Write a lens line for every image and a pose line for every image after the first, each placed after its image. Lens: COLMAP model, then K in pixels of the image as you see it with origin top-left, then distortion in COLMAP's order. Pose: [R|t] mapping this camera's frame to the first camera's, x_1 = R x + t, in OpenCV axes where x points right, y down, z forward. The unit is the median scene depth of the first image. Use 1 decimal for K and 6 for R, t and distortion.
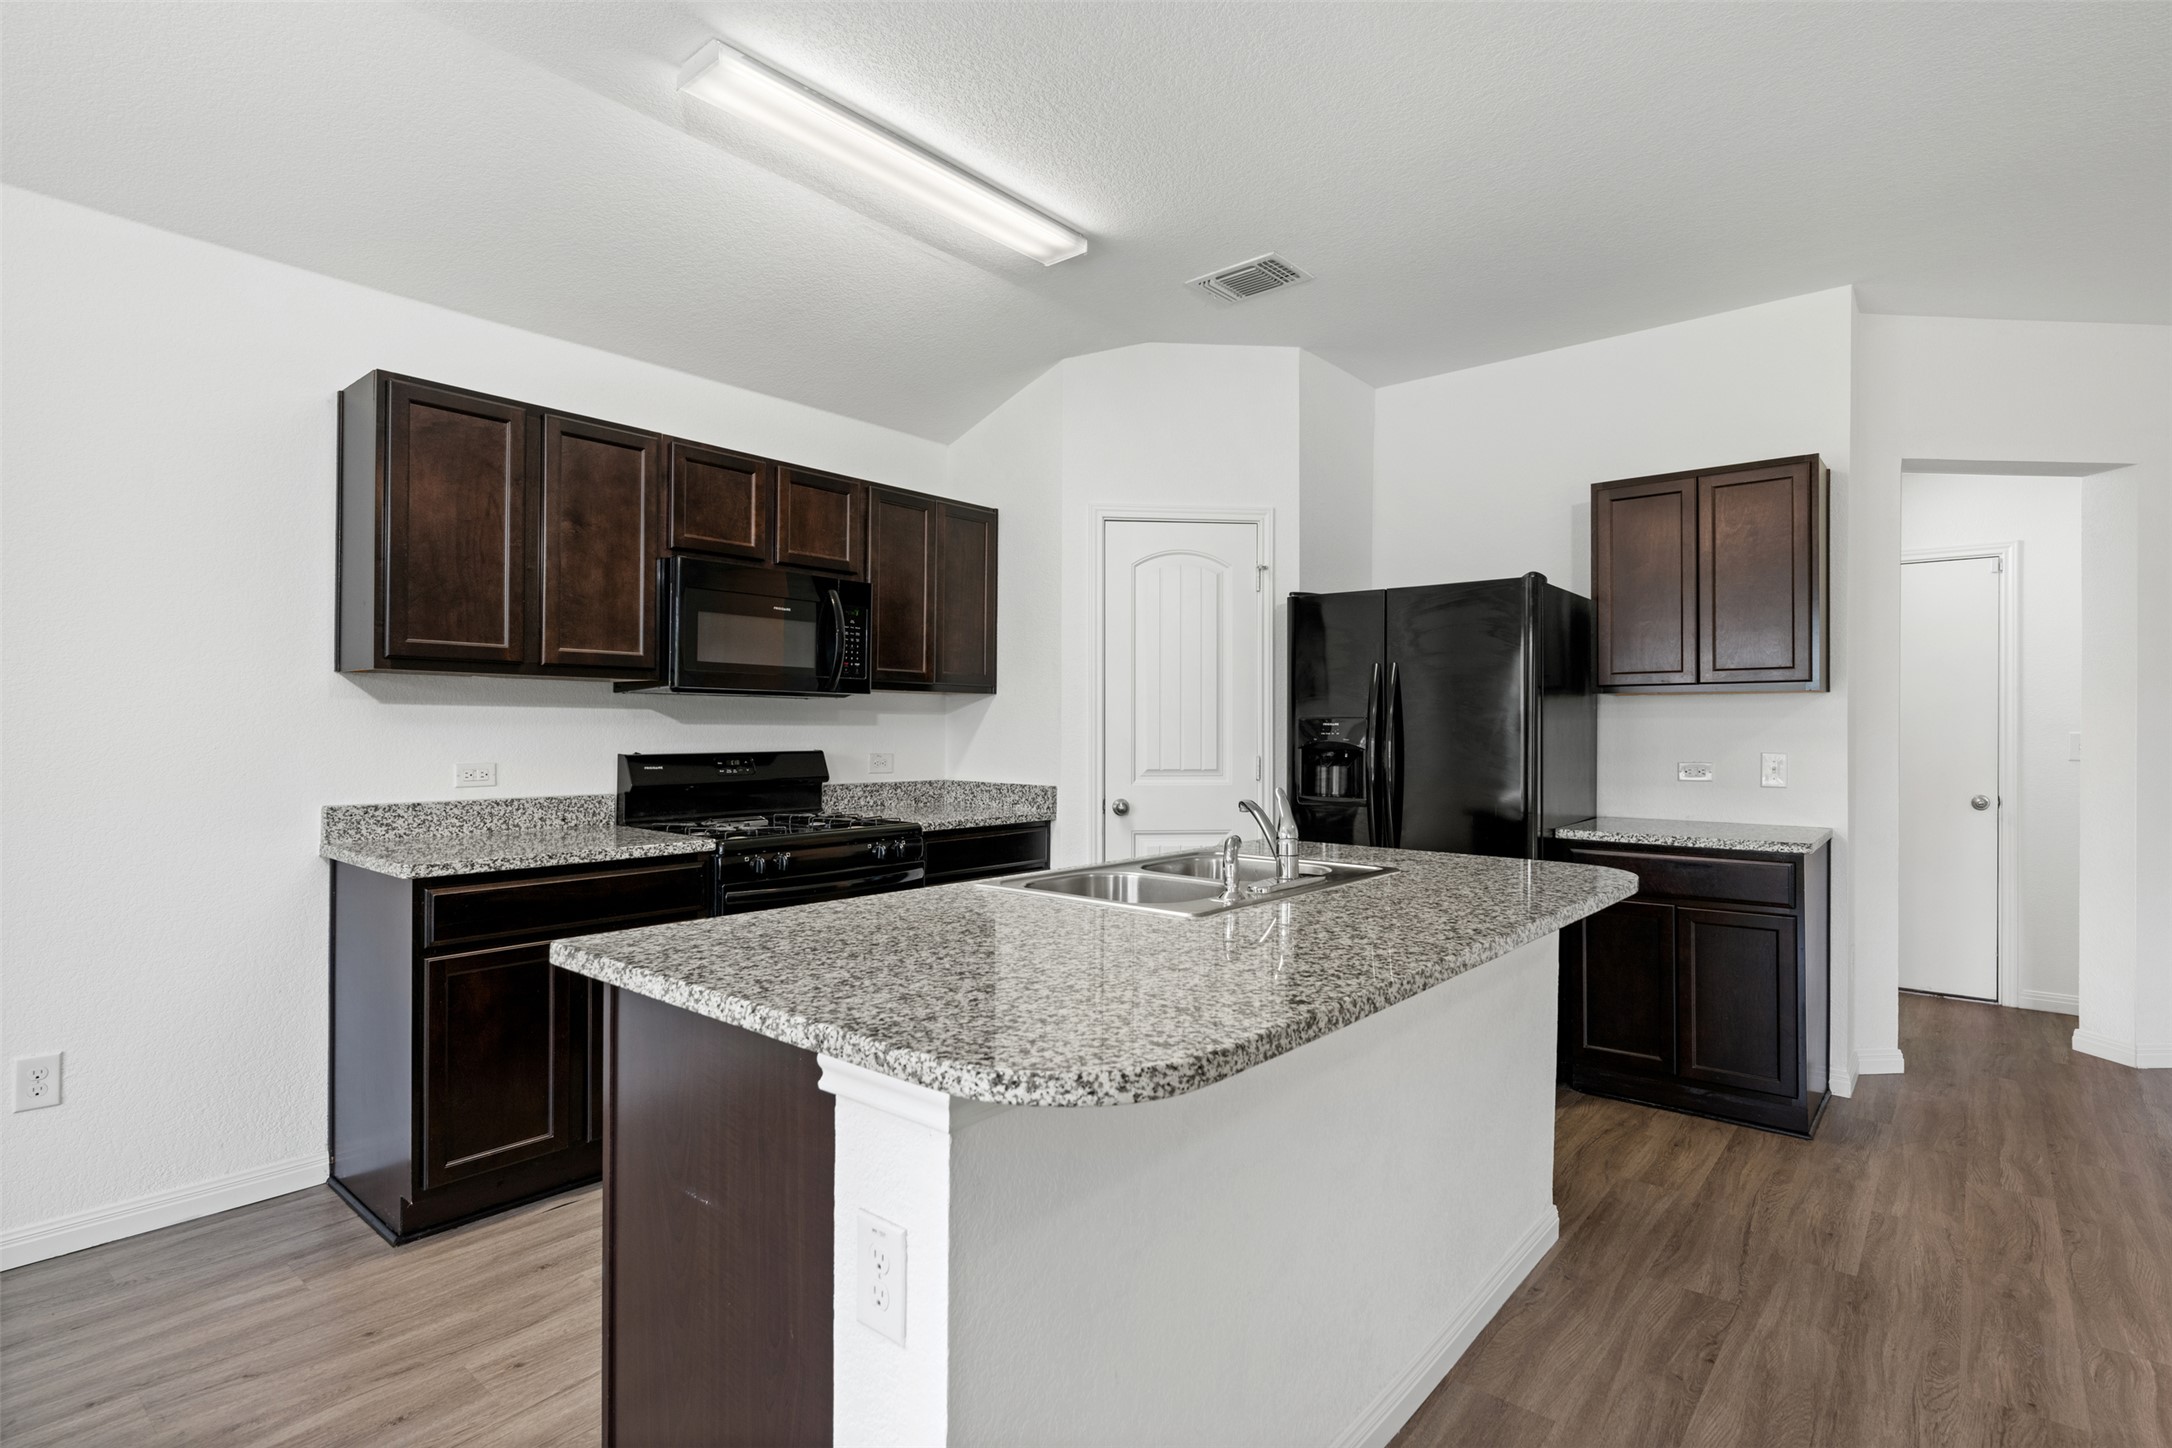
lens RADIAL K [[1076.2, 0, 1090.5], [0, 1076.2, 723.6], [0, 0, 1]] dist [0.000112, 0.000612]
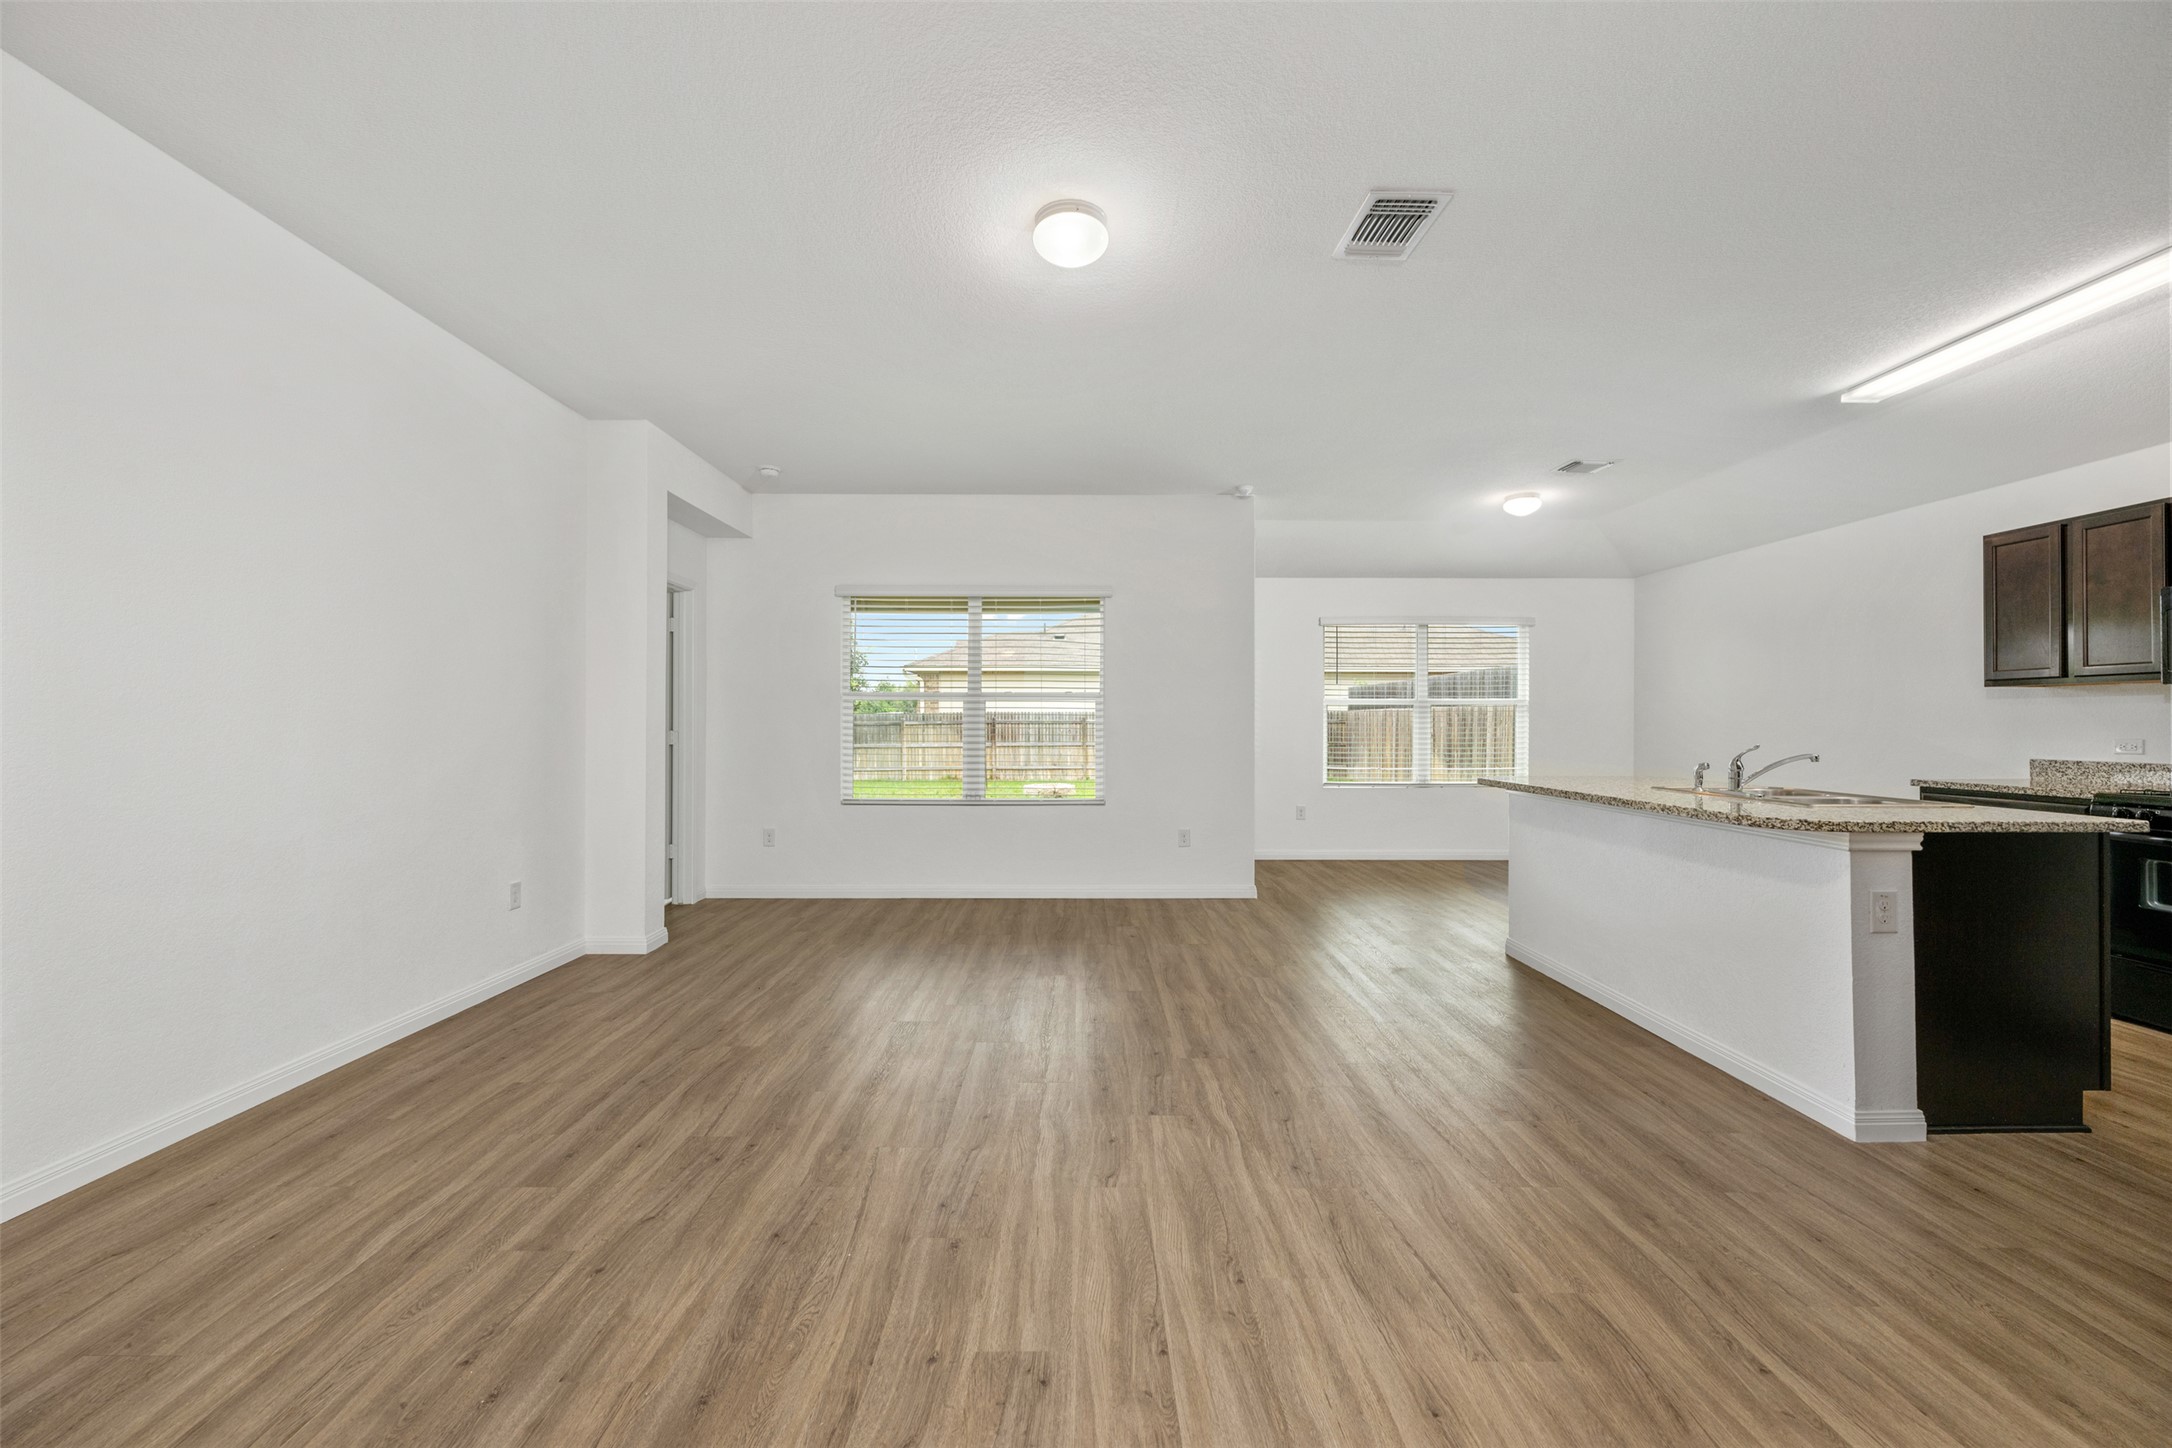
lens RADIAL K [[859.7, 0, 1089.7], [0, 859.7, 712.0], [0, 0, 1]] dist [-0.000979, -0.000120]
pose [[-0.760644, -0.014561, -0.649006, 1.475386], [-0.005199, 0.999853, -0.016339, 0.026373], [0.649149, -0.009053, -0.760608, 1.029883]]
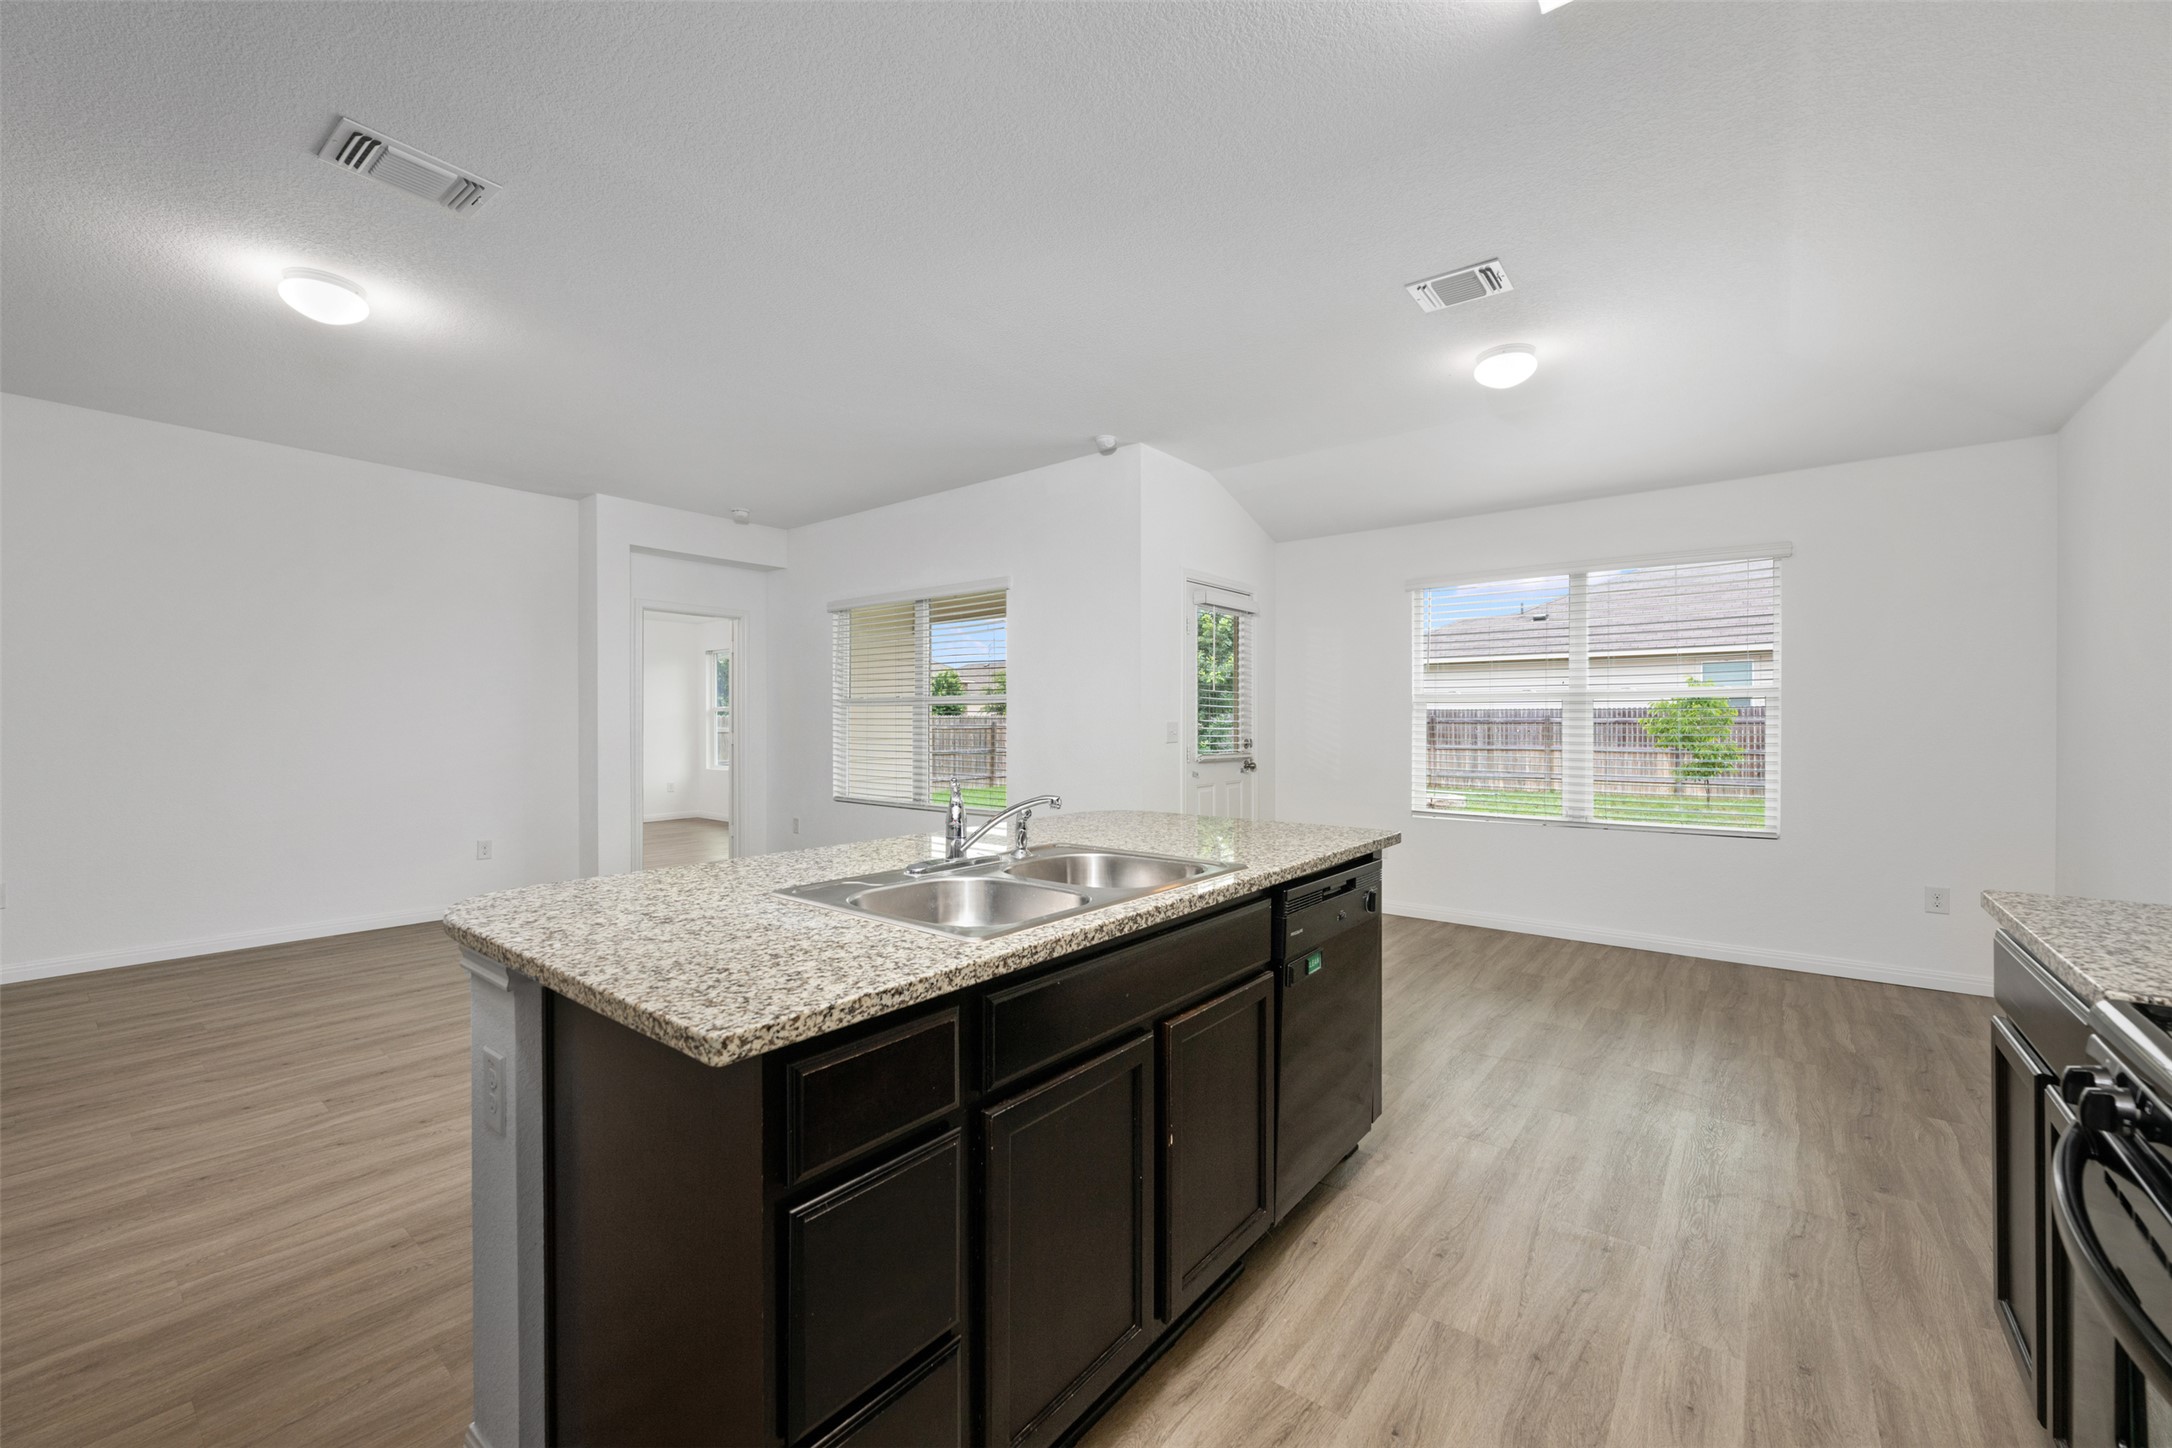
lens RADIAL K [[859.7, 0, 1094.3], [0, 859.7, 735.4], [0, 0, 1]] dist [-0.000979, -0.000120]
pose [[-0.999684, -0.001353, -0.025082, 0.053298], [-0.001730, 0.999886, 0.015030, 0.007856], [0.025059, 0.015069, -0.999572, 1.348216]]
